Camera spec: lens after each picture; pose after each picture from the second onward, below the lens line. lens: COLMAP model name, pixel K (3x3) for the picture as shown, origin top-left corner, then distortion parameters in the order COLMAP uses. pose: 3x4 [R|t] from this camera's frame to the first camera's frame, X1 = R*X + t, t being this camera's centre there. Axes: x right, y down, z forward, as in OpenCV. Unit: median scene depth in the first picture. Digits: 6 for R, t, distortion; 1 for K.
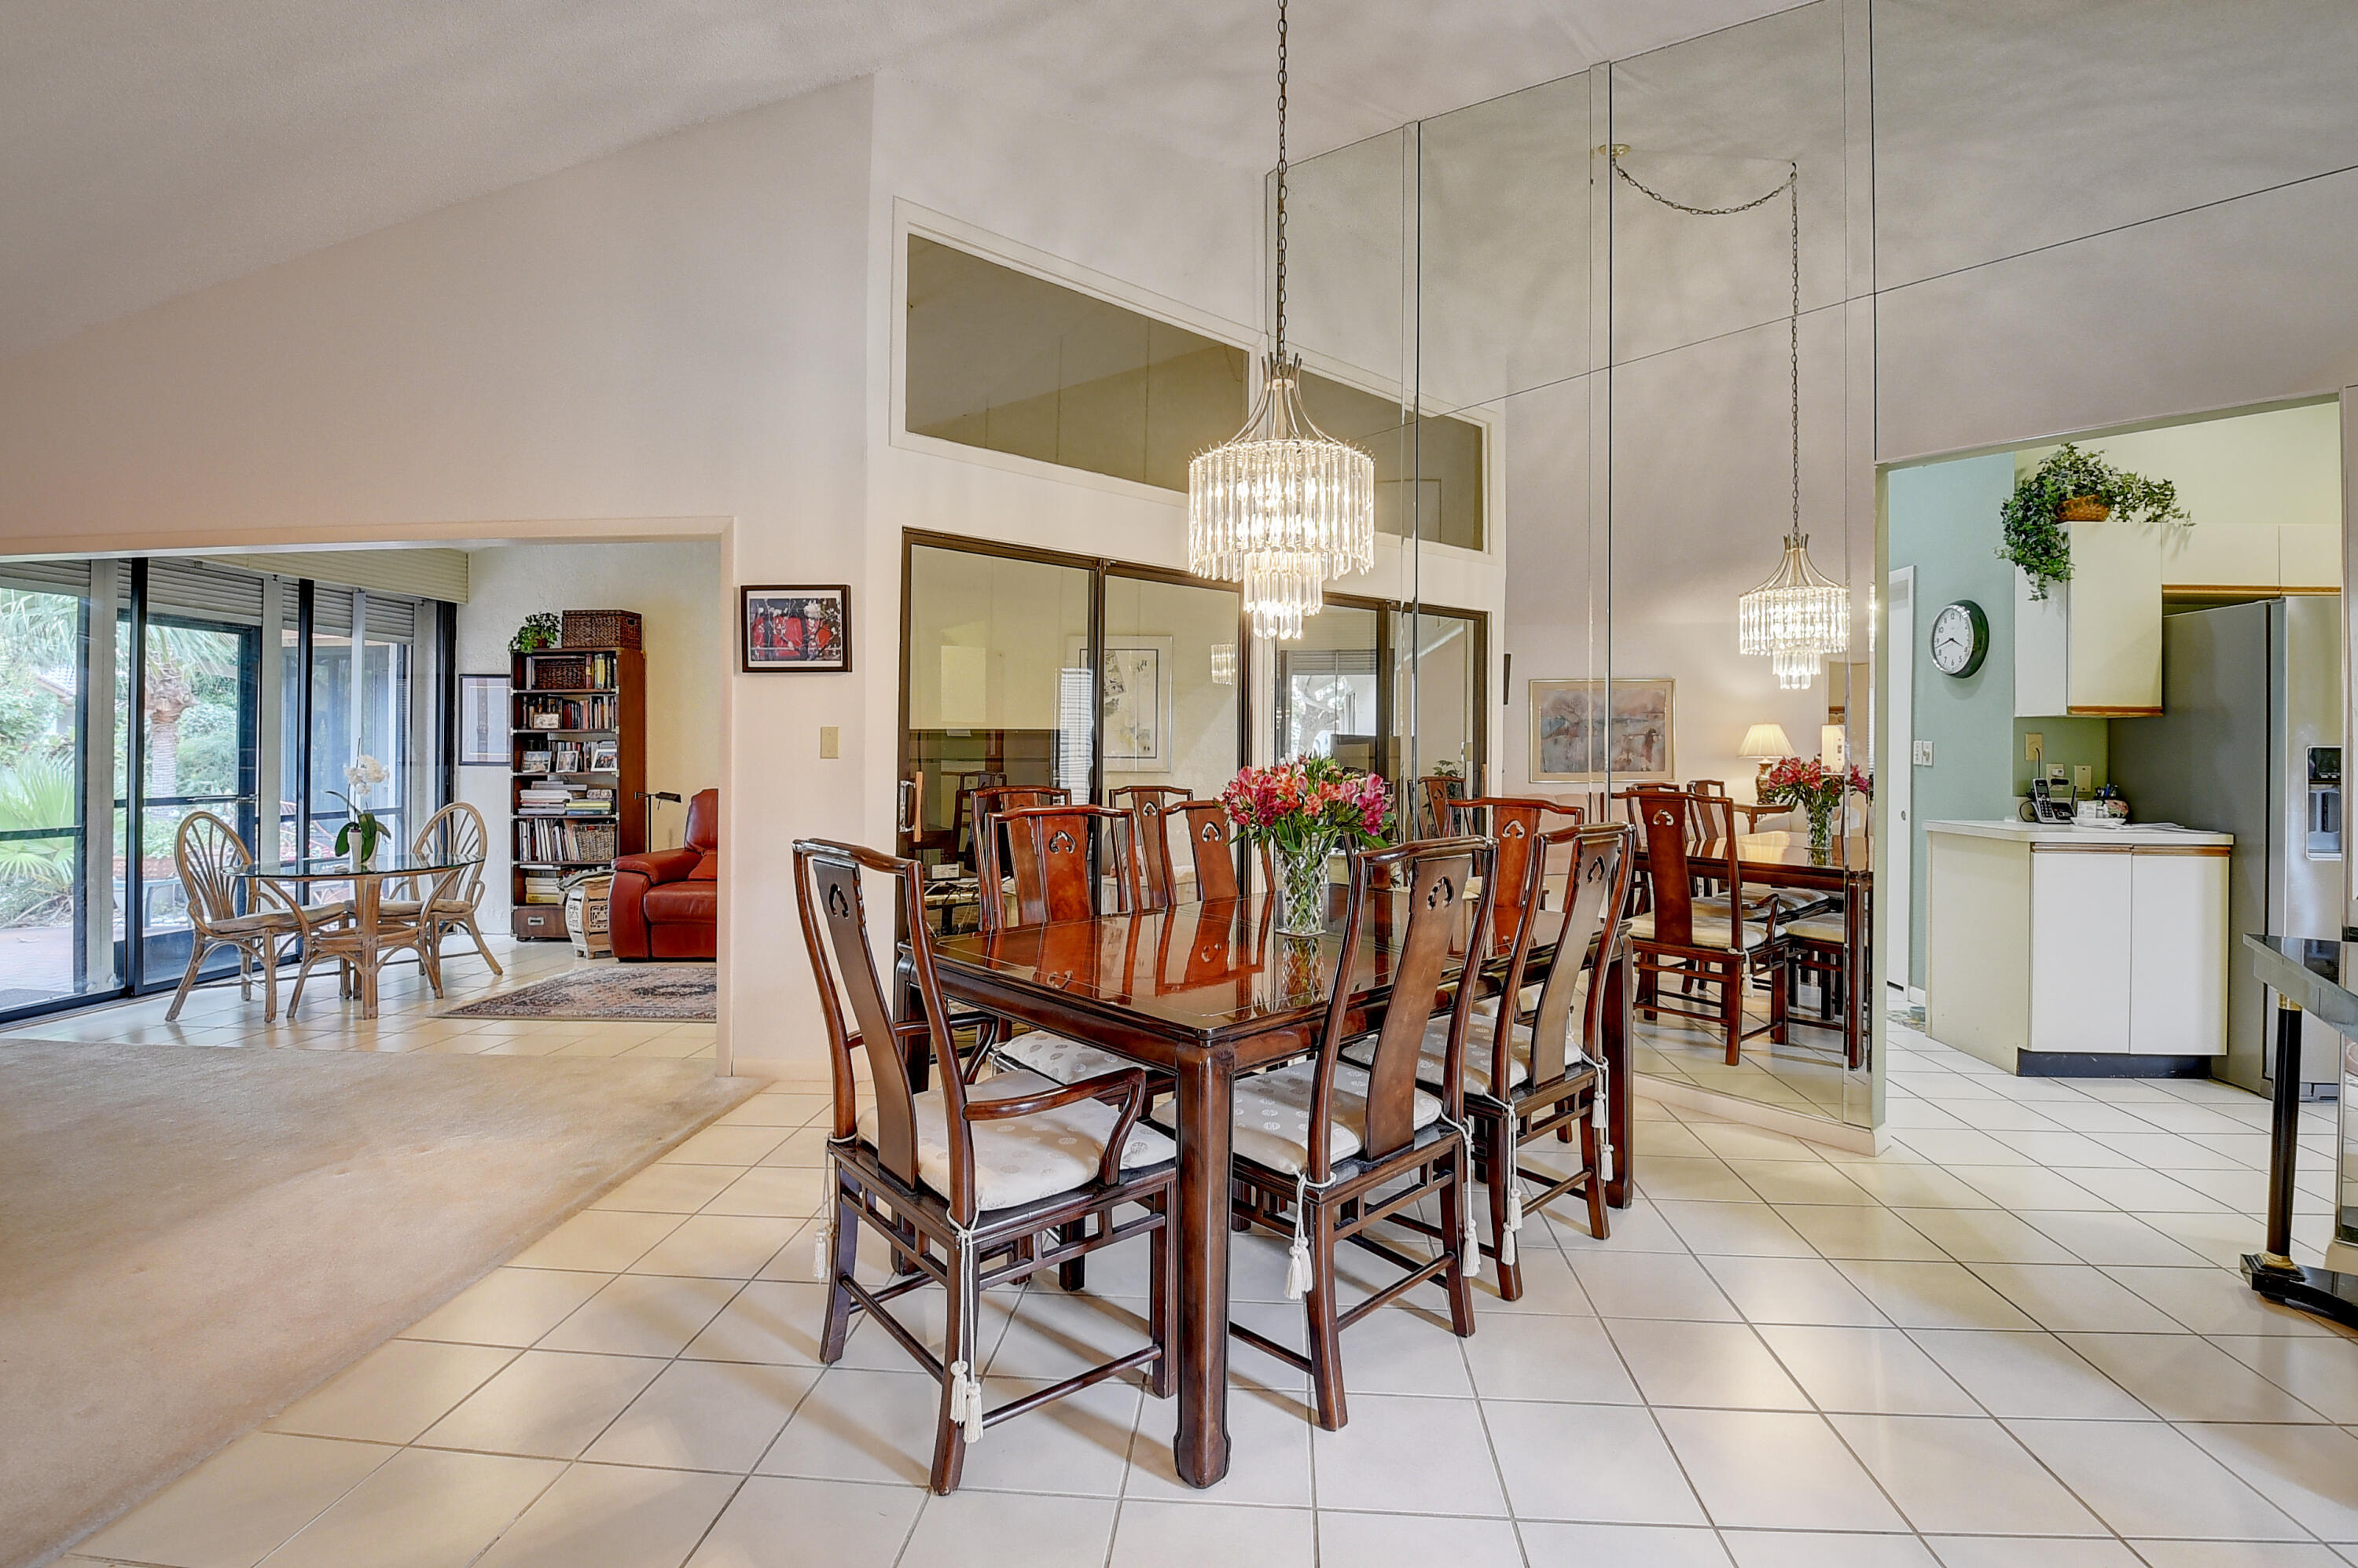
lens RADIAL K [[1073.7, 0, 1204.2], [0, 1073.7, 738.0], [0, 0, 1]] dist [0.008021, -0.021736]
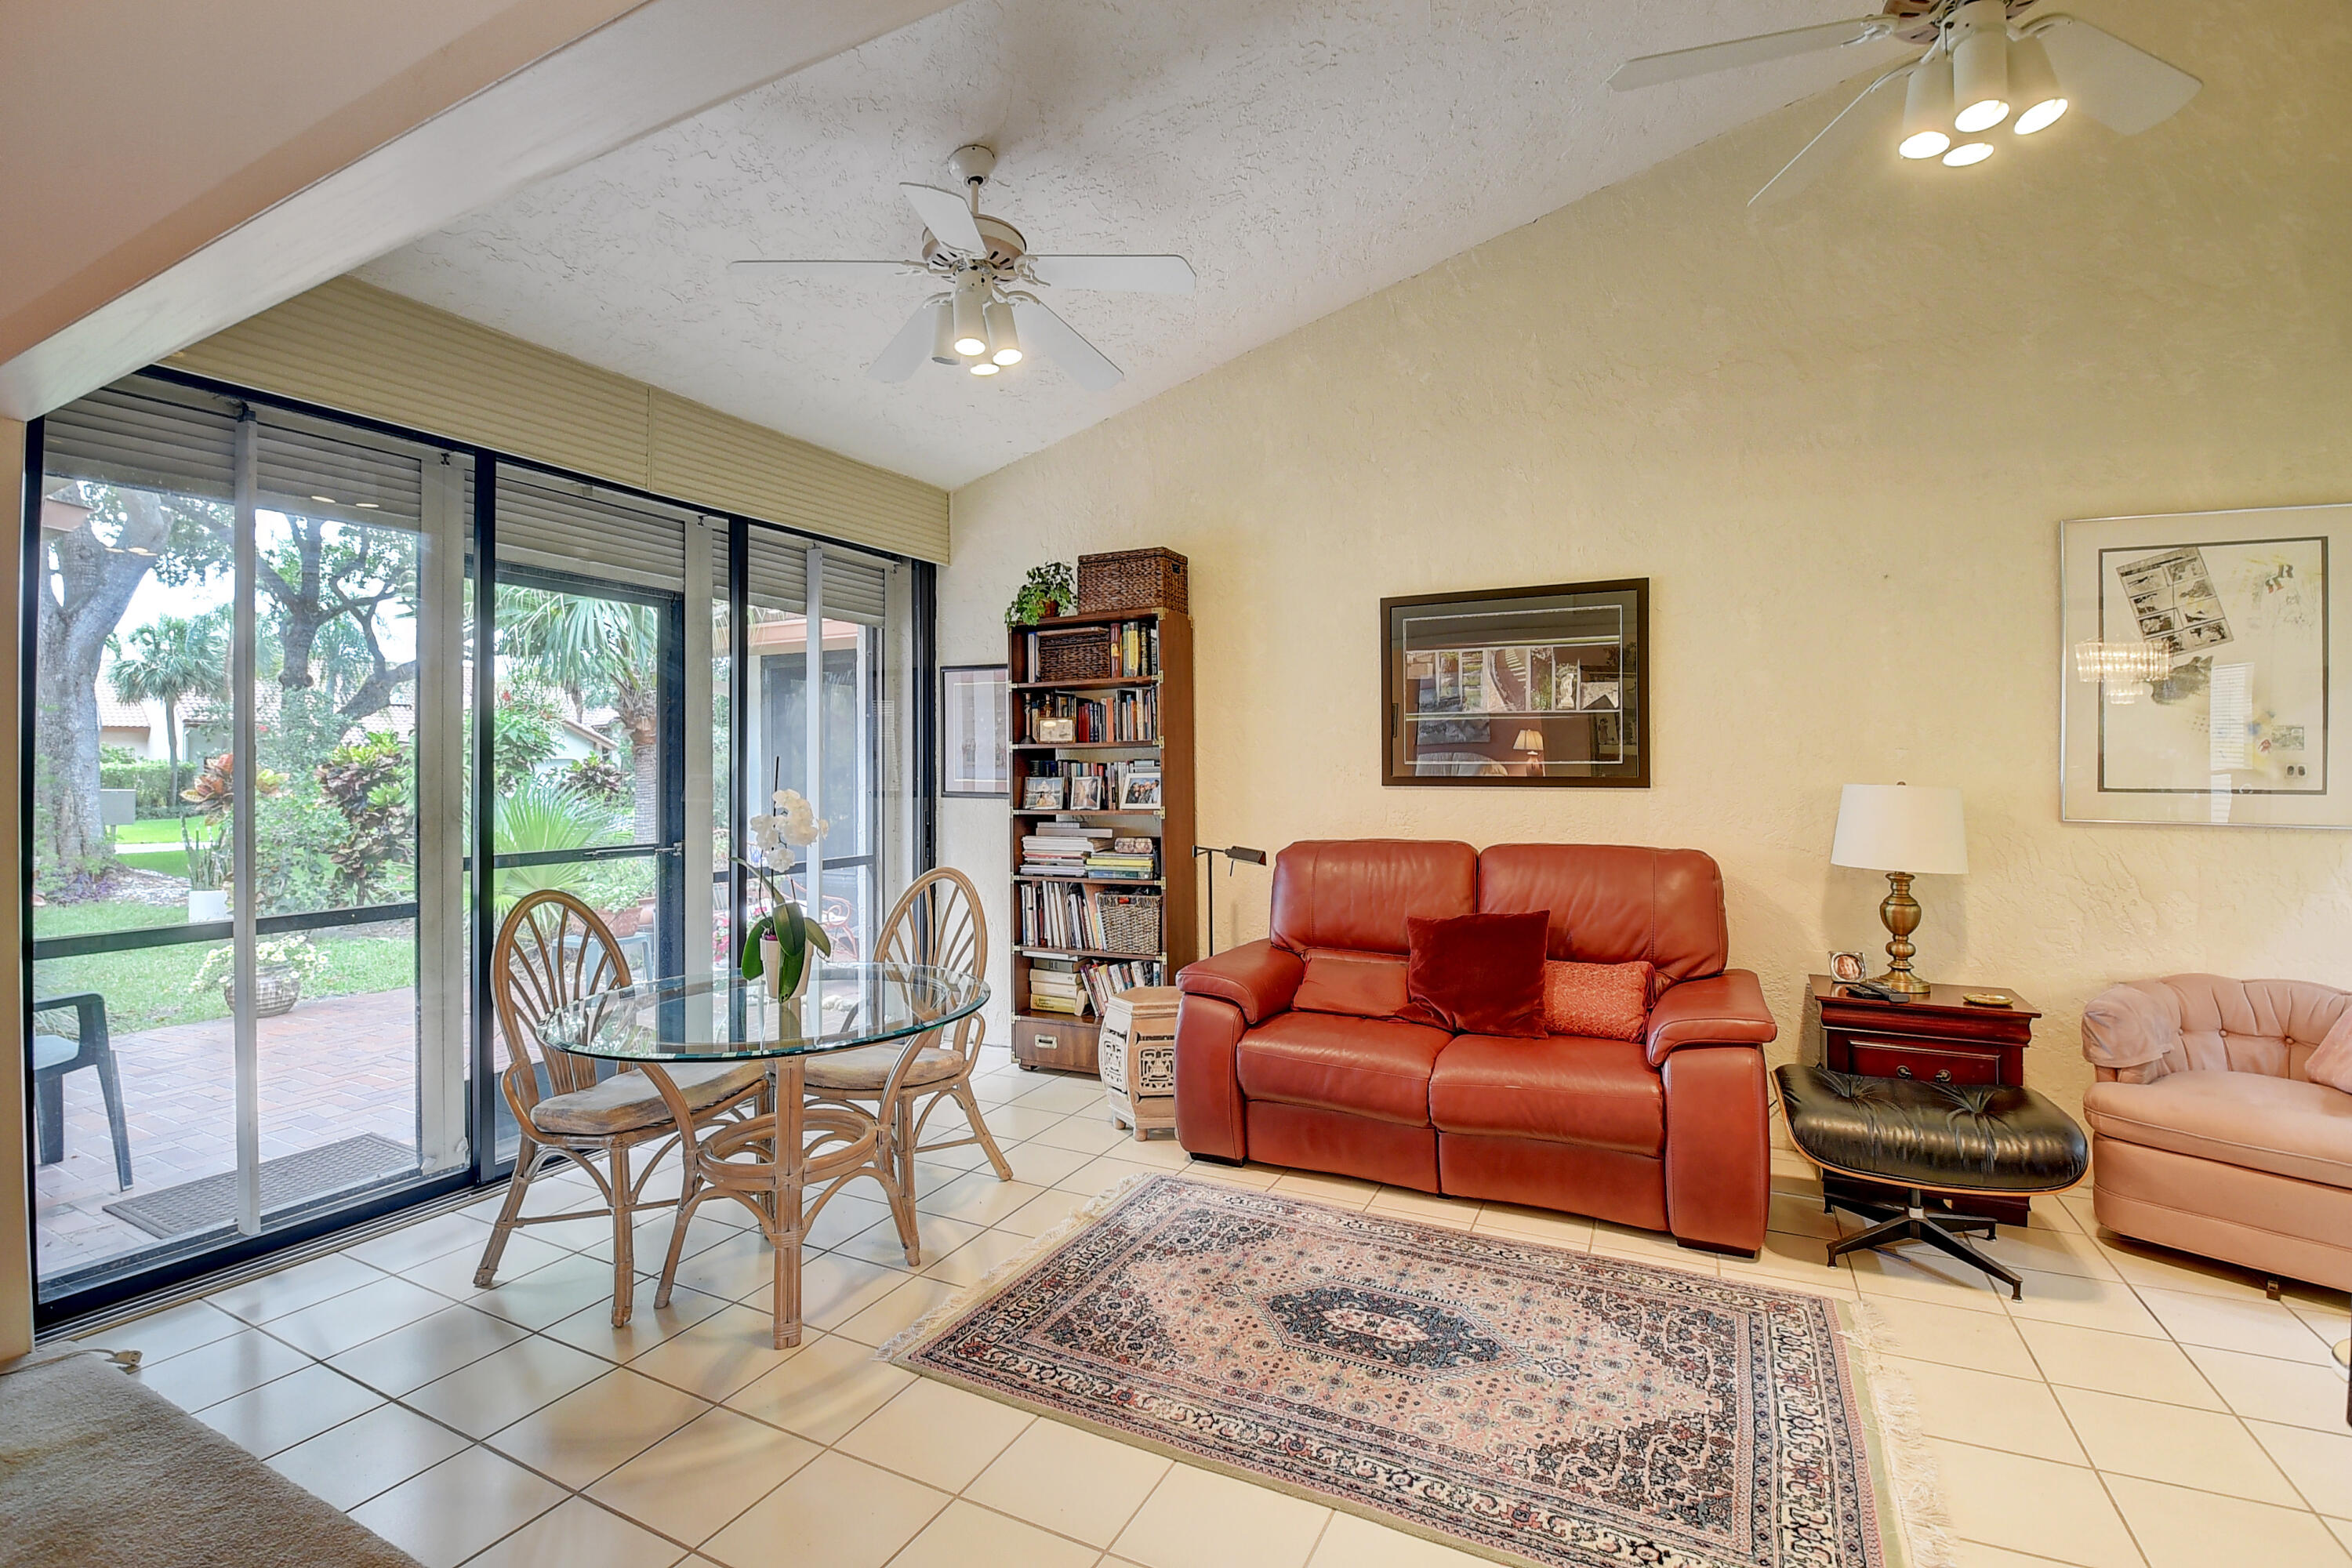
lens RADIAL K [[1042.0, 0, 1185.1], [0, 1042.0, 769.3], [0, 0, 1]] dist [-0.003544, -0.000479]
pose [[0.930196, -0.003822, -0.367044, -0.317050], [0.007497, 0.999935, 0.008586, 0.002863], [0.366988, -0.010738, 0.930164, 0.453810]]
